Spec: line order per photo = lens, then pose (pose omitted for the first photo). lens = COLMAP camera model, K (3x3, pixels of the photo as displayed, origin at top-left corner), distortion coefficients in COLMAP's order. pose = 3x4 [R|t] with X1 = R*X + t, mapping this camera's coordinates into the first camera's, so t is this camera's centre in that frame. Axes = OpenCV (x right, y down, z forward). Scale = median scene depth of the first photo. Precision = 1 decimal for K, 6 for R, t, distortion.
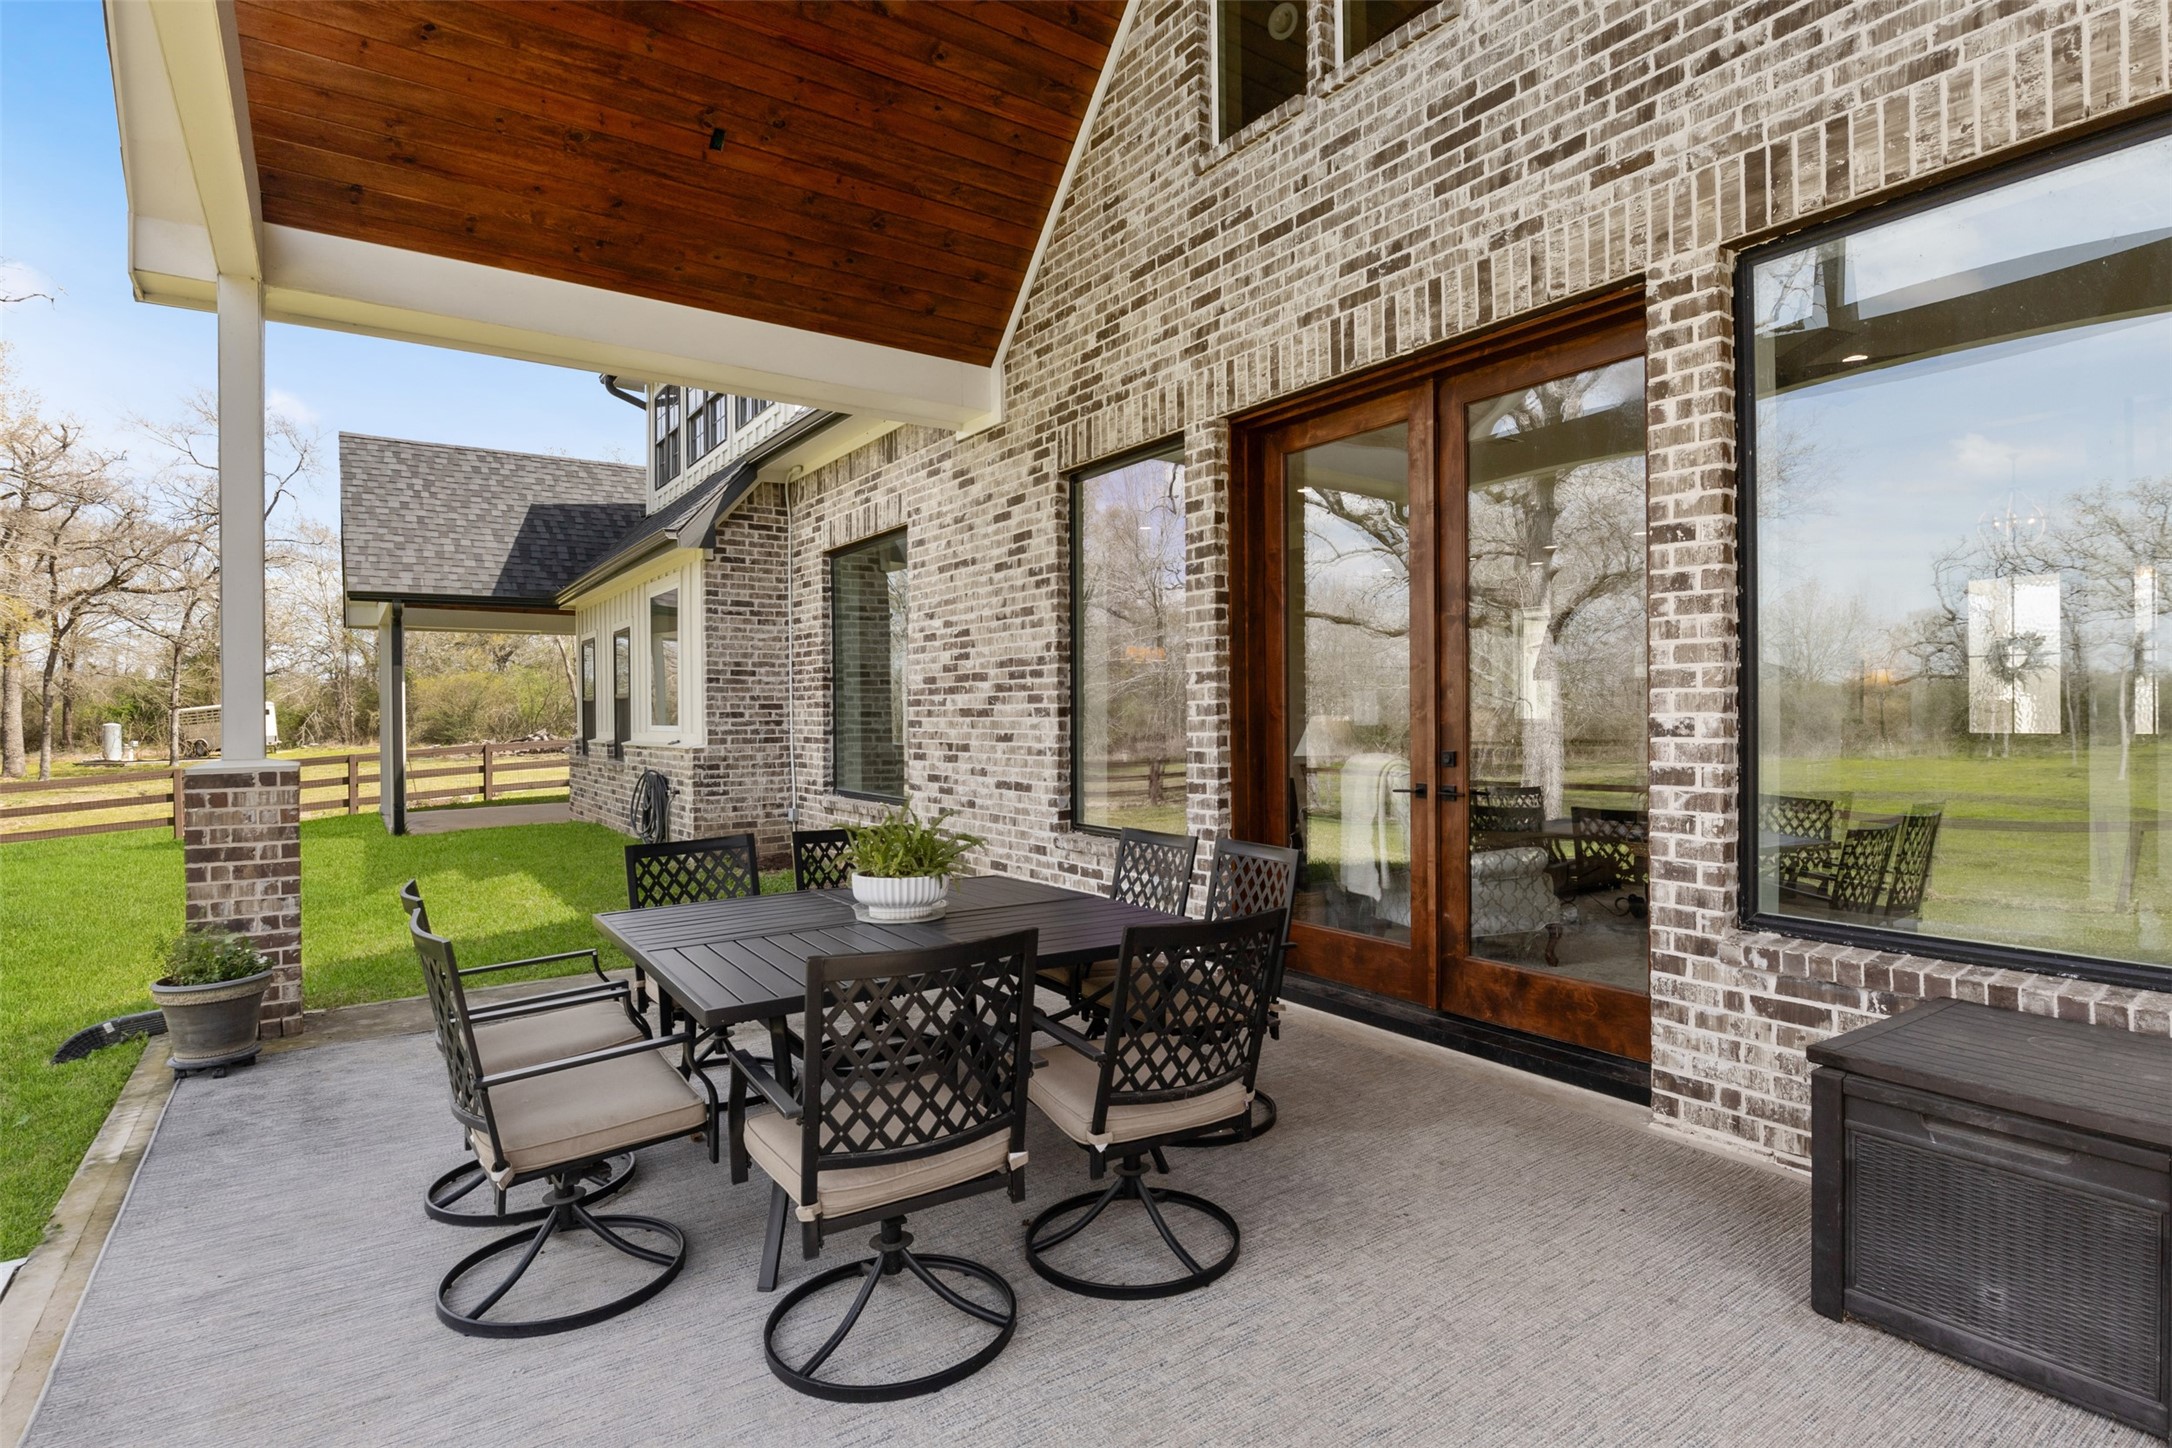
lens RADIAL K [[1080.7, 0, 1099.8], [0, 1080.7, 738.9], [0, 0, 1]] dist [-0.016295, -0.000849]
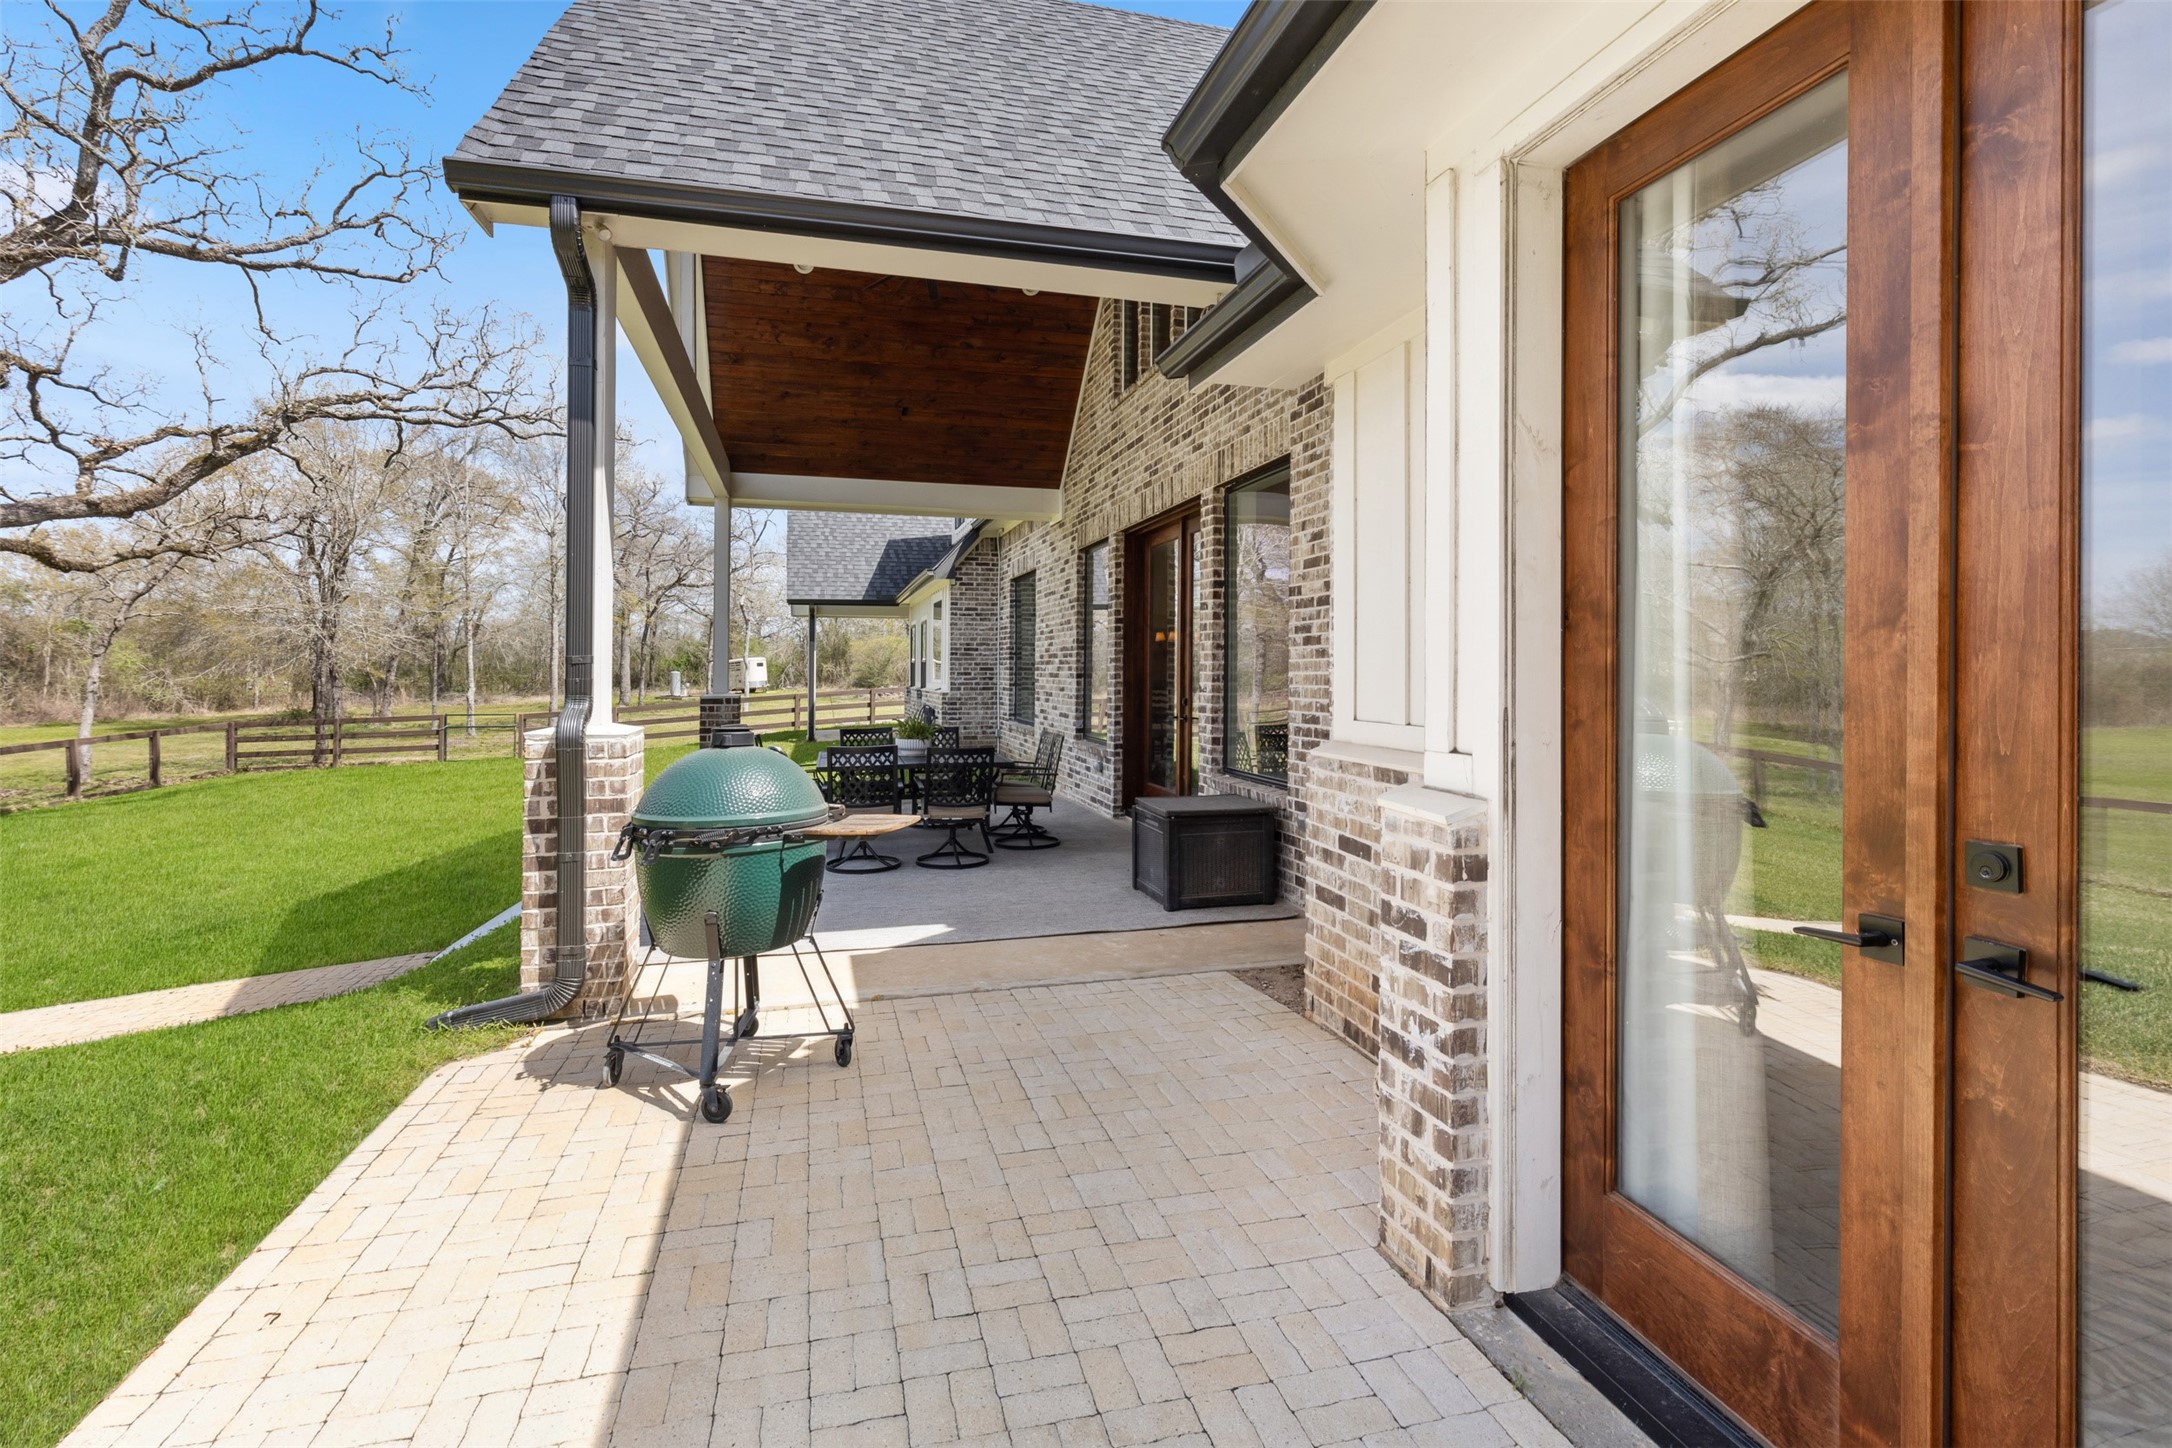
lens RADIAL K [[1080.7, 0, 1098.8], [0, 1080.7, 676.3], [0, 0, 1]] dist [-0.016295, -0.000849]
pose [[0.931304, 0.011145, -0.364073, 0.539179], [-0.015925, 0.999822, -0.010132, -0.004301], [0.363895, 0.015233, 0.931315, -0.588162]]
